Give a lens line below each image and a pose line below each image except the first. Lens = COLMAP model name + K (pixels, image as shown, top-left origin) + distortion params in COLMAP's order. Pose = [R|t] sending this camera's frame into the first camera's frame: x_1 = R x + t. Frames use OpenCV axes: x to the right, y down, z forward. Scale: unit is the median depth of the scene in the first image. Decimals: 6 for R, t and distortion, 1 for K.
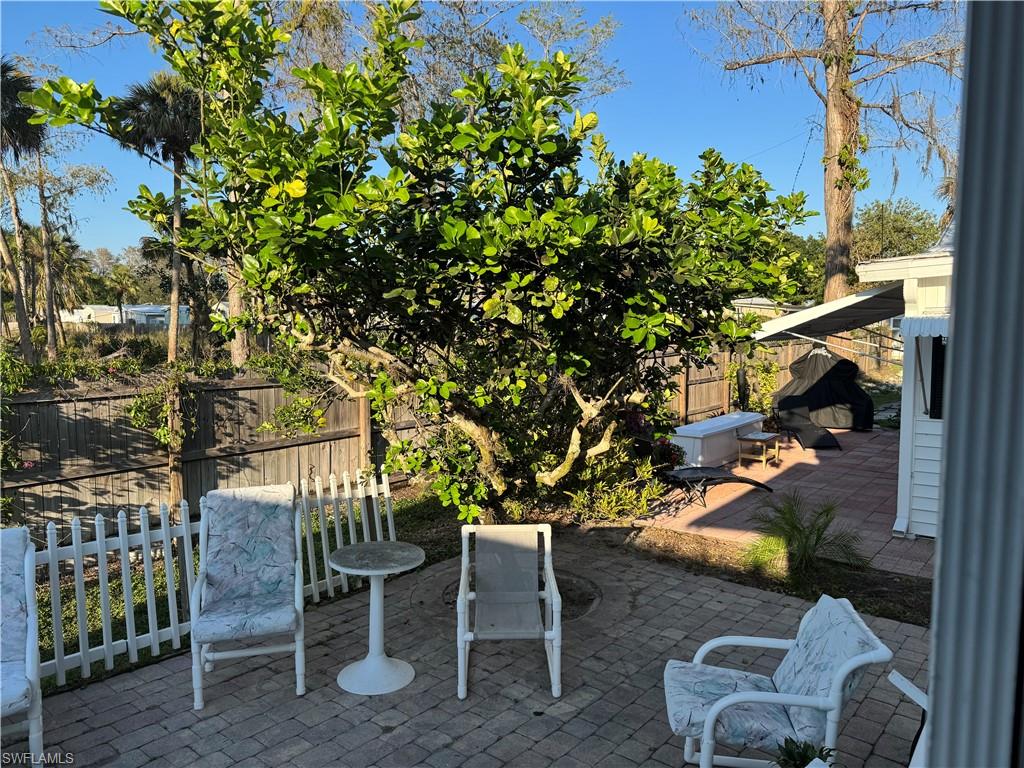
lens RADIAL K [[715.3, 0, 512.0], [0, 715.3, 384.0], [0, 0, 1]] dist [0.027735, -0.001376]
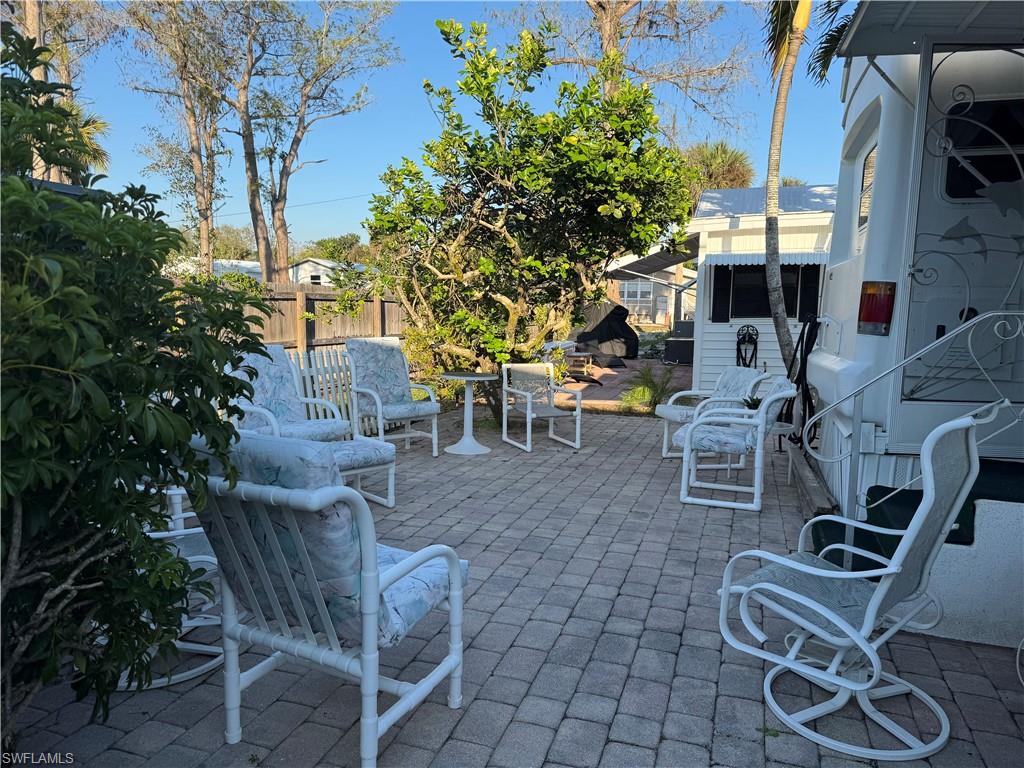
lens RADIAL K [[715.3, 0, 512.0], [0, 715.3, 384.0], [0, 0, 1]] dist [0.027735, -0.001376]
pose [[0.931252, -0.023576, 0.363613, -0.629564], [0.011092, 0.999276, 0.036383, 0.186413], [-0.364207, -0.029848, 0.930839, -0.489414]]
